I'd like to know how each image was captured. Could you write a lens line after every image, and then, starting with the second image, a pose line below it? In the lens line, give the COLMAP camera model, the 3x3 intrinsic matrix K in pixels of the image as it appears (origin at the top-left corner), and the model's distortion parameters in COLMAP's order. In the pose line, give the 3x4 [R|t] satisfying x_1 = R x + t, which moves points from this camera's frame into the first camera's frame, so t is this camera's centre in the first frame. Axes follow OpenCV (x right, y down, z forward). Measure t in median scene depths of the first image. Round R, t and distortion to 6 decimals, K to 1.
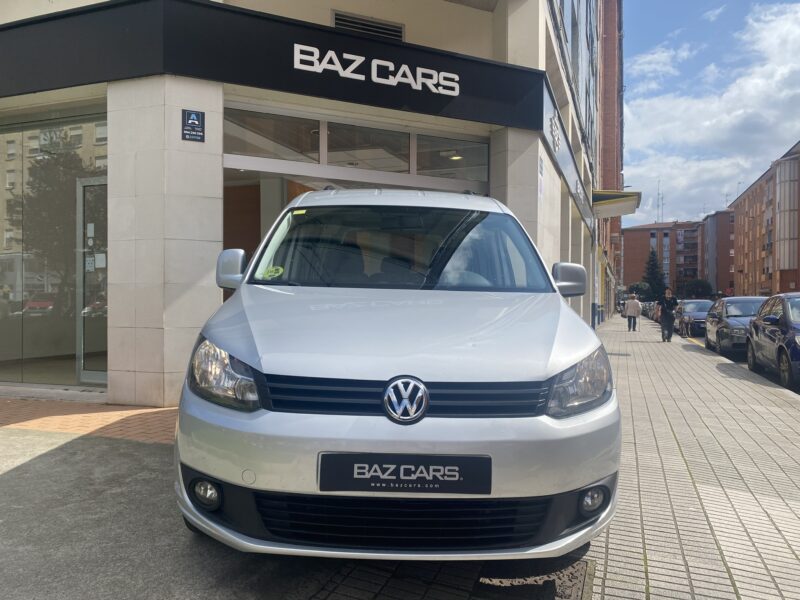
lens RADIAL K [[608.0, 0, 396.3], [0, 608.0, 302.5], [0, 0, 1]] dist [0.025398, -0.021551]
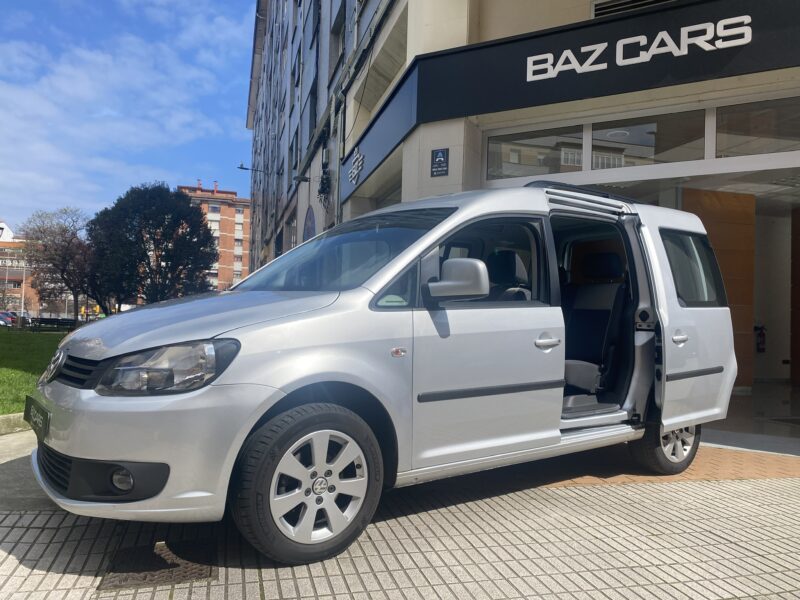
lens RADIAL K [[608.0, 0, 373.2], [0, 608.0, 309.3], [0, 0, 1]] dist [0.025398, -0.021551]
pose [[0.573640, 0.001117, -0.819107, 0.473914], [-0.022734, 0.999636, -0.014558, 0.003300], [0.818792, 0.026973, 0.573457, 0.227186]]
